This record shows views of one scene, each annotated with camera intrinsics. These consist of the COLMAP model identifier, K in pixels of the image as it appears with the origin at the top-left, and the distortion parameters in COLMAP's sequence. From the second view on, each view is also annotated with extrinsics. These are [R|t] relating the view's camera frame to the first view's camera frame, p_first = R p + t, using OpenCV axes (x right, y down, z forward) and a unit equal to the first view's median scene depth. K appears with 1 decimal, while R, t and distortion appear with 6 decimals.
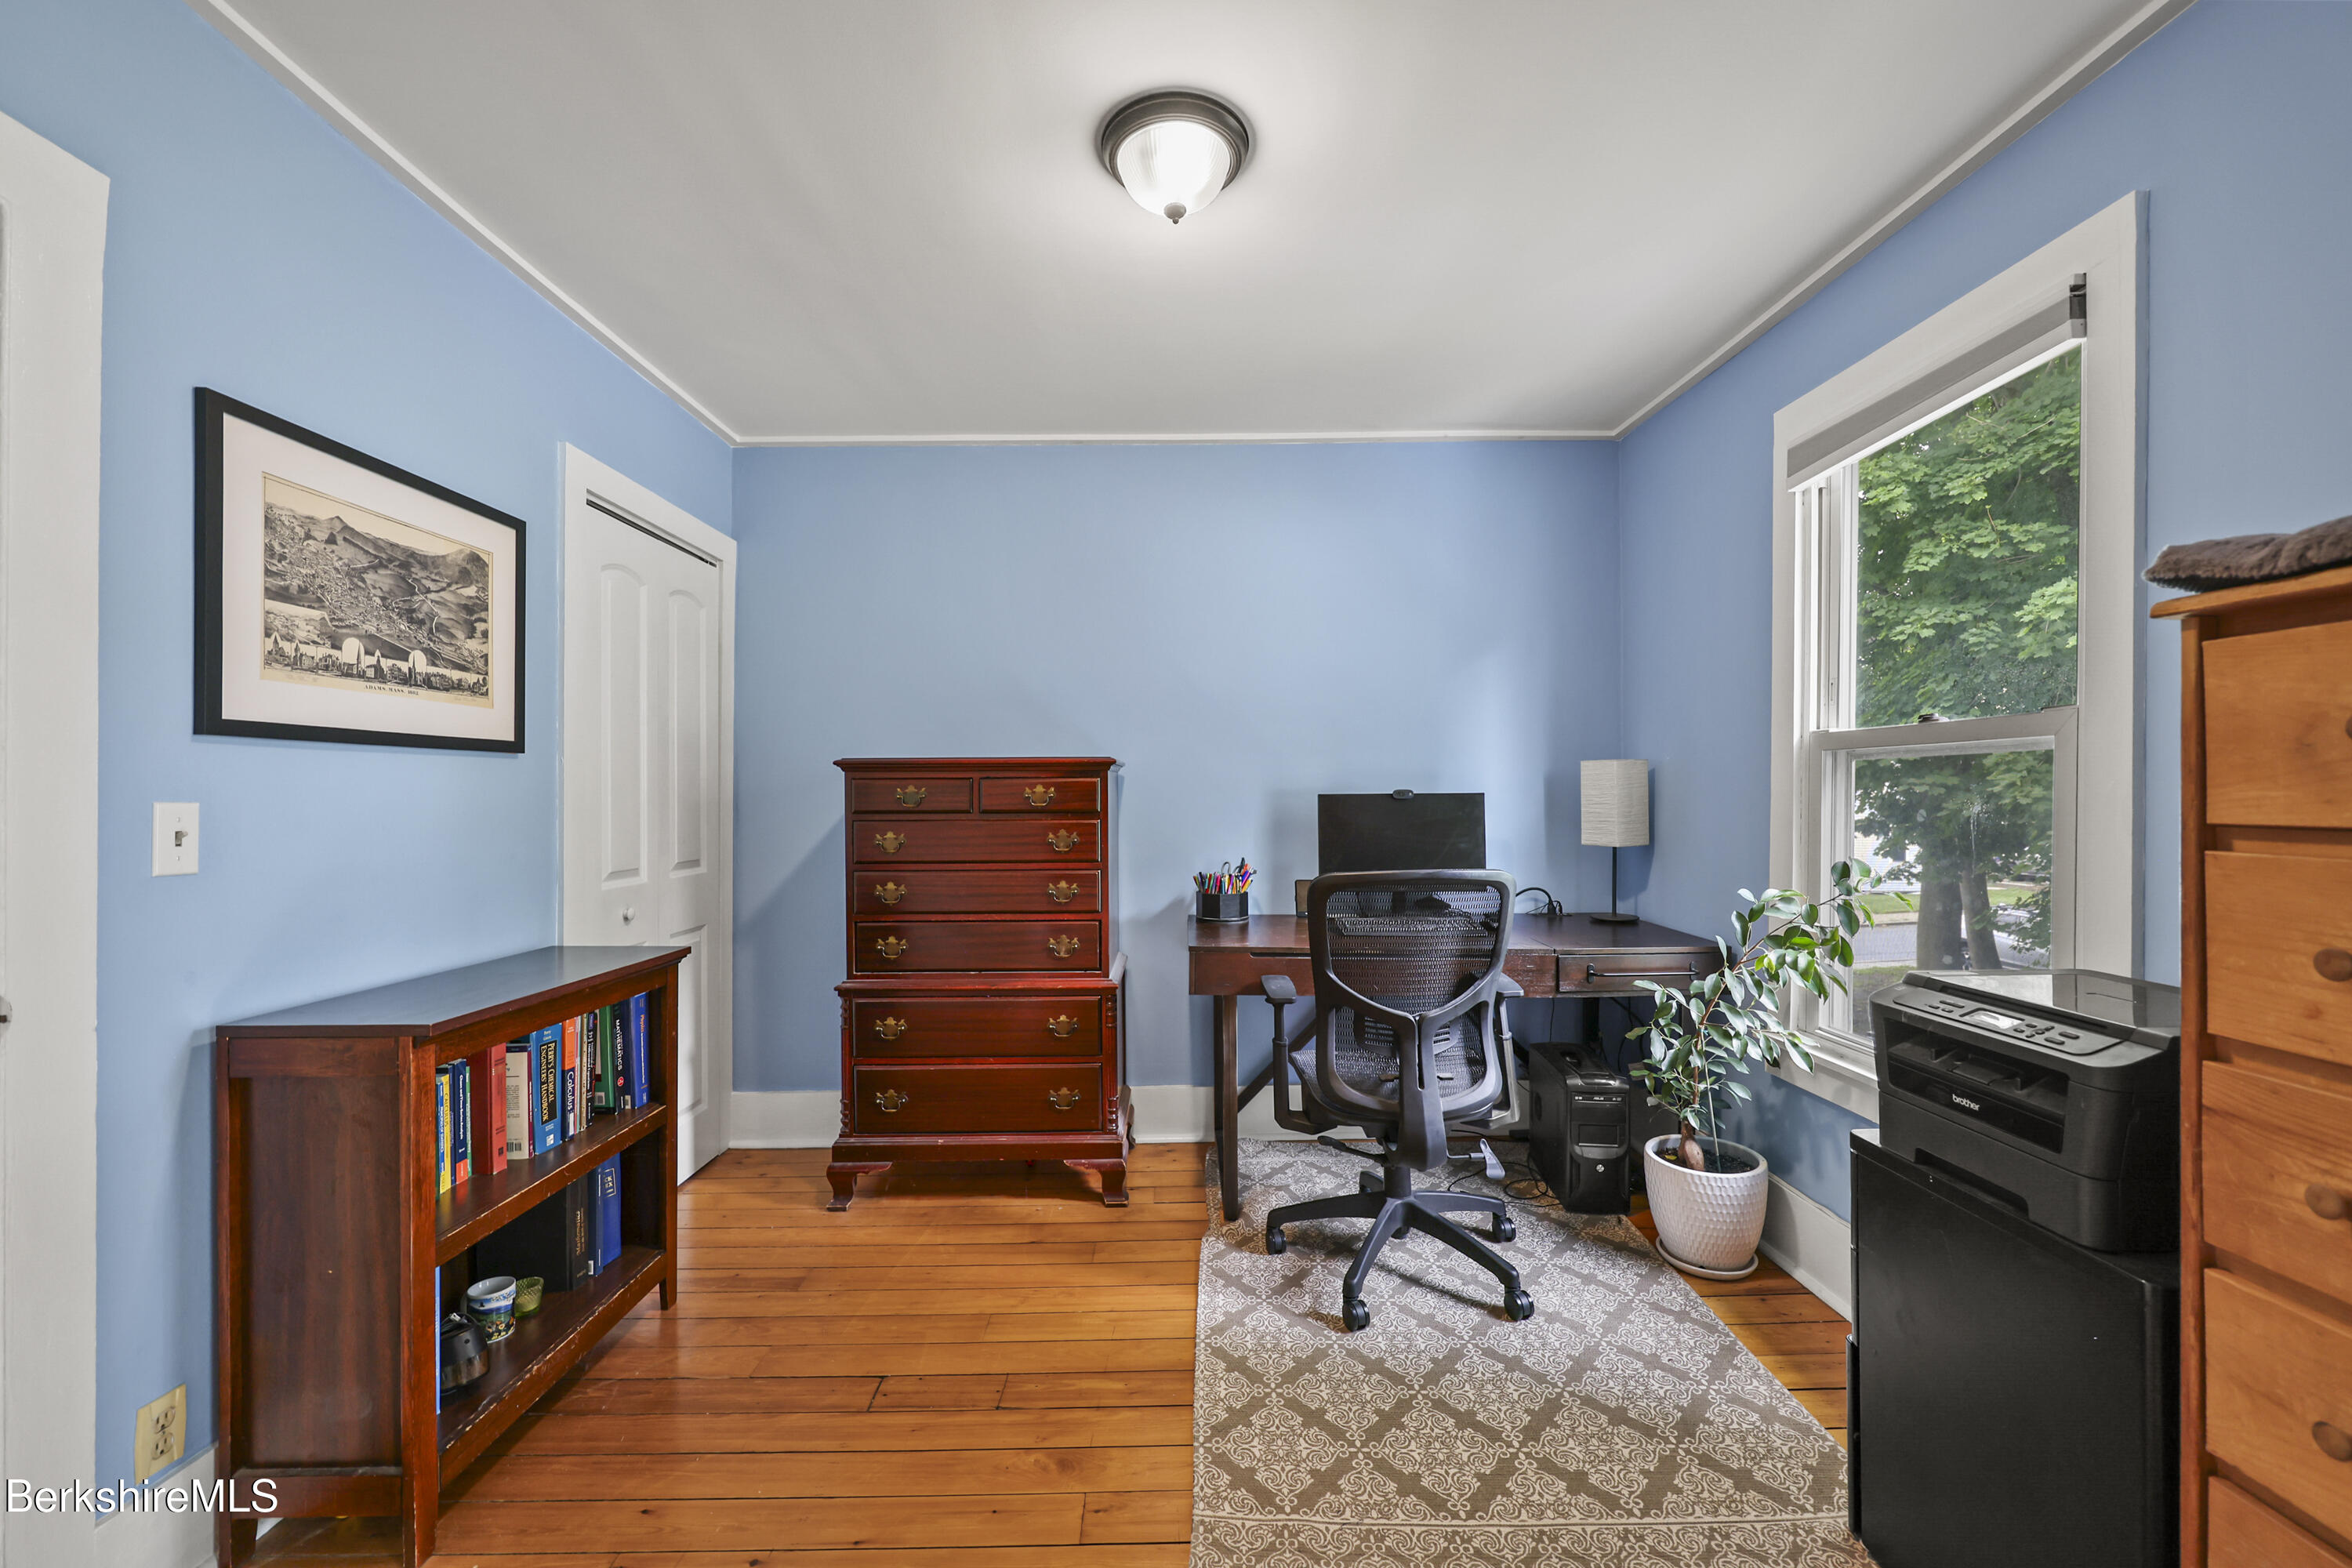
lens RADIAL K [[960.8, 0, 1185.7], [0, 960.8, 797.1], [0, 0, 1]] dist [-0.002335, 0.000385]
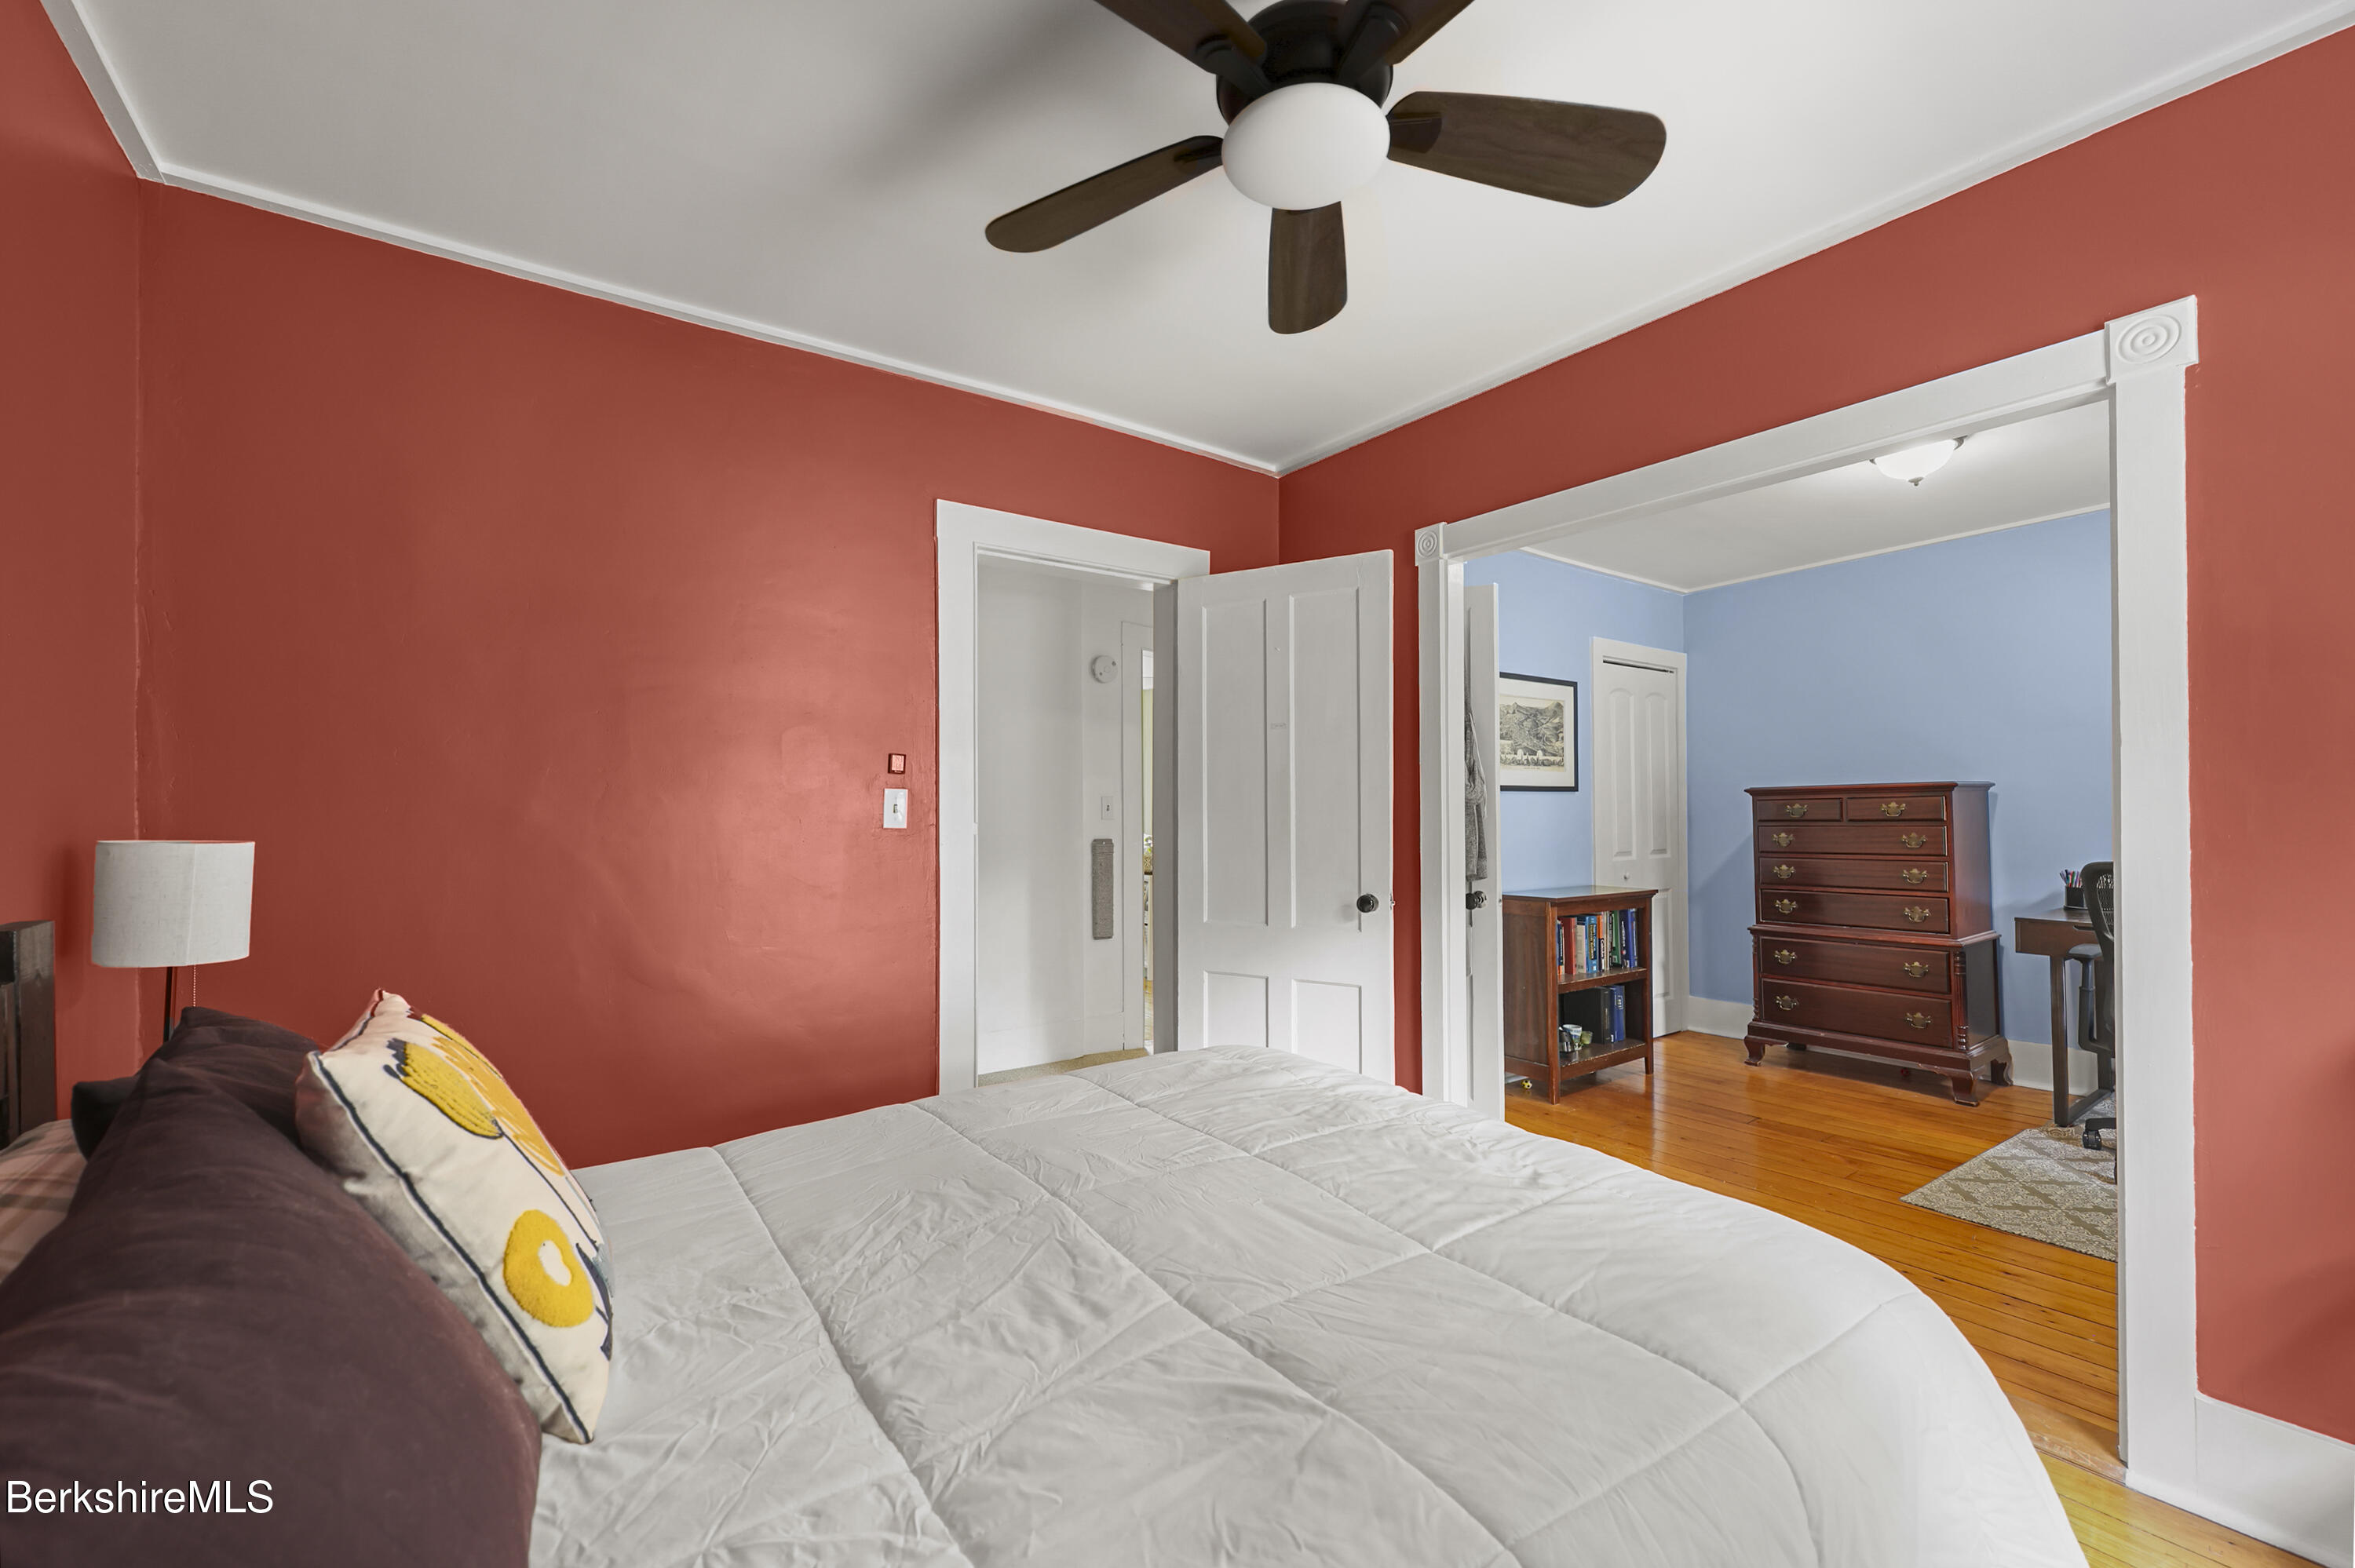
lens RADIAL K [[961.9, 0, 1181.4], [0, 961.9, 798.7], [0, 0, 1]] dist [-0.002335, 0.000385]
pose [[0.577142, -0.019953, -0.816400, 0.545766], [0.005463, 0.999773, -0.020573, 0.008304], [0.816625, 0.007414, 0.577120, -0.956343]]
